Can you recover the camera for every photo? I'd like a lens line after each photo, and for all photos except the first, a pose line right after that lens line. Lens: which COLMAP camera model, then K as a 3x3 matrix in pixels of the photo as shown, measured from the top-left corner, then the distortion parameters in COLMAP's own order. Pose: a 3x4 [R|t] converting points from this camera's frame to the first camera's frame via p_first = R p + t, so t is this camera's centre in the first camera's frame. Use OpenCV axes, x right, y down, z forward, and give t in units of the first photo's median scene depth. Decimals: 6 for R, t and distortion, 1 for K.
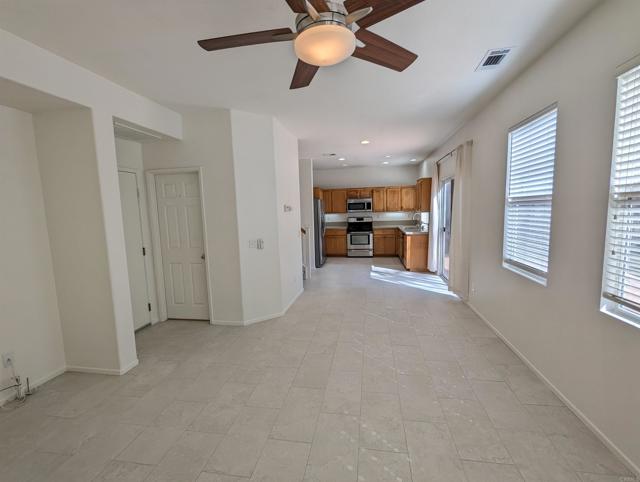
lens RADIAL K [[299.4, 0, 319.4], [0, 299.4, 243.5], [0, 0, 1]] dist [-0.000013, -0.000351]
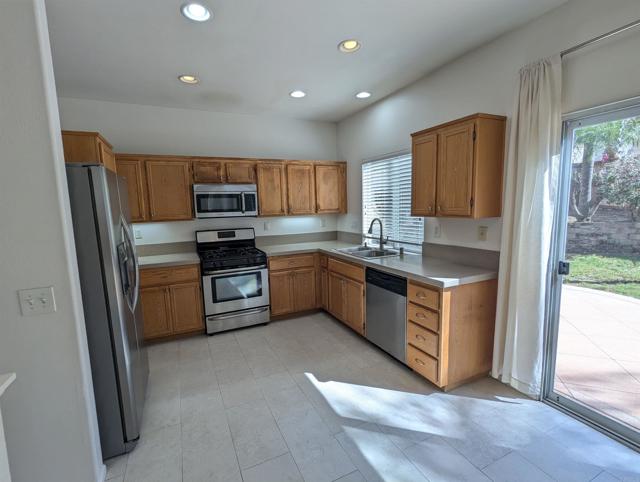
lens RADIAL K [[299.4, 0, 319.4], [0, 299.4, 244.5], [0, 0, 1]] dist [-0.000013, -0.000351]
pose [[0.821821, -0.066403, 0.565863, 0.003708], [0.068400, 0.997501, 0.017716, -0.067613], [-0.565626, 0.024146, 0.824309, 0.601323]]
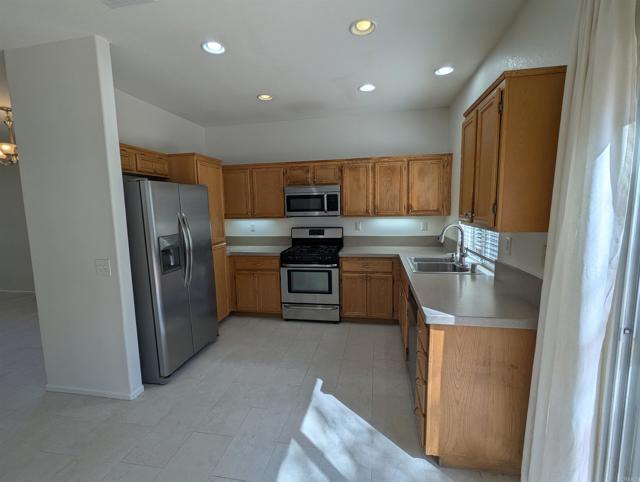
lens RADIAL K [[299.4, 0, 320.3], [0, 299.4, 246.7], [0, 0, 1]] dist [-0.000013, -0.000351]
pose [[0.999738, 0.011380, -0.019852, 0.156847], [-0.011020, 0.999774, 0.018165, -0.069642], [0.020054, -0.017942, 0.999638, 0.567360]]
